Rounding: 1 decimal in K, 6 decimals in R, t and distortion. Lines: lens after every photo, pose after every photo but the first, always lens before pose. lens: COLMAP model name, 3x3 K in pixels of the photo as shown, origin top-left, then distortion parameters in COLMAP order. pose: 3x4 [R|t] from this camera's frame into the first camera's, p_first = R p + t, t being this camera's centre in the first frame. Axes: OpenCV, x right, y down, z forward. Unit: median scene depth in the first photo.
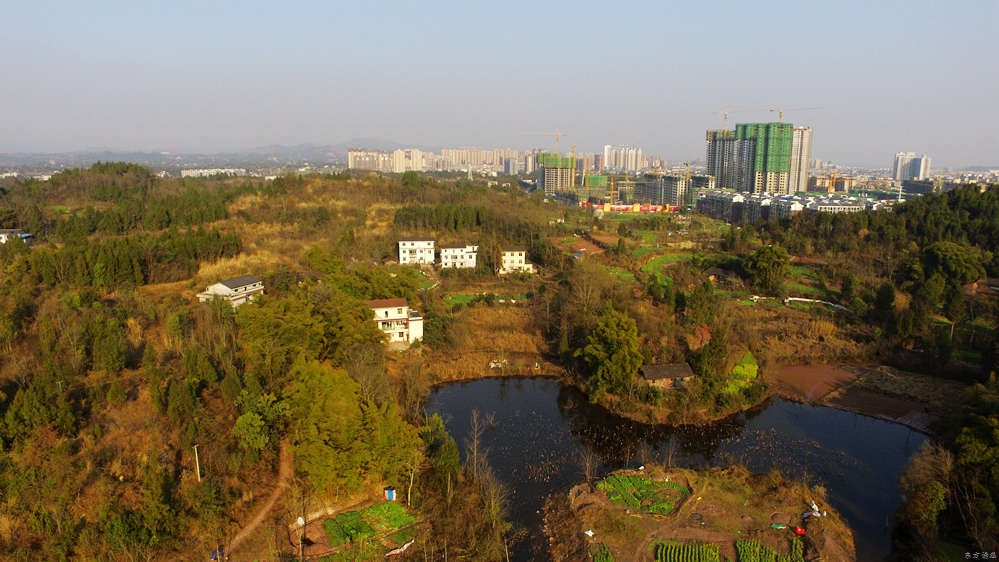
lens RADIAL K [[670.8, 0, 500.2], [0, 670.8, 289.4], [0, 0, 1]] dist [-0.129017, 0.097602]
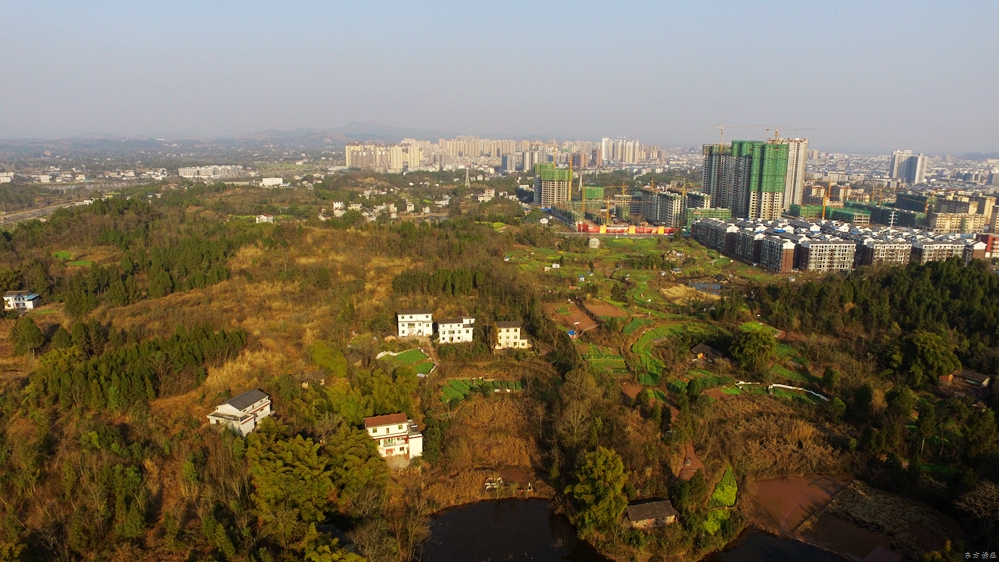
lens RADIAL K [[670.8, 0, 500.2], [0, 670.8, 289.4], [0, 0, 1]] dist [-0.129017, 0.097602]
pose [[0.999994, -0.001129, 0.003223, 0.003326], [0.001043, 0.999642, 0.026722, -0.150282], [-0.003252, -0.026719, 0.999638, -0.031972]]
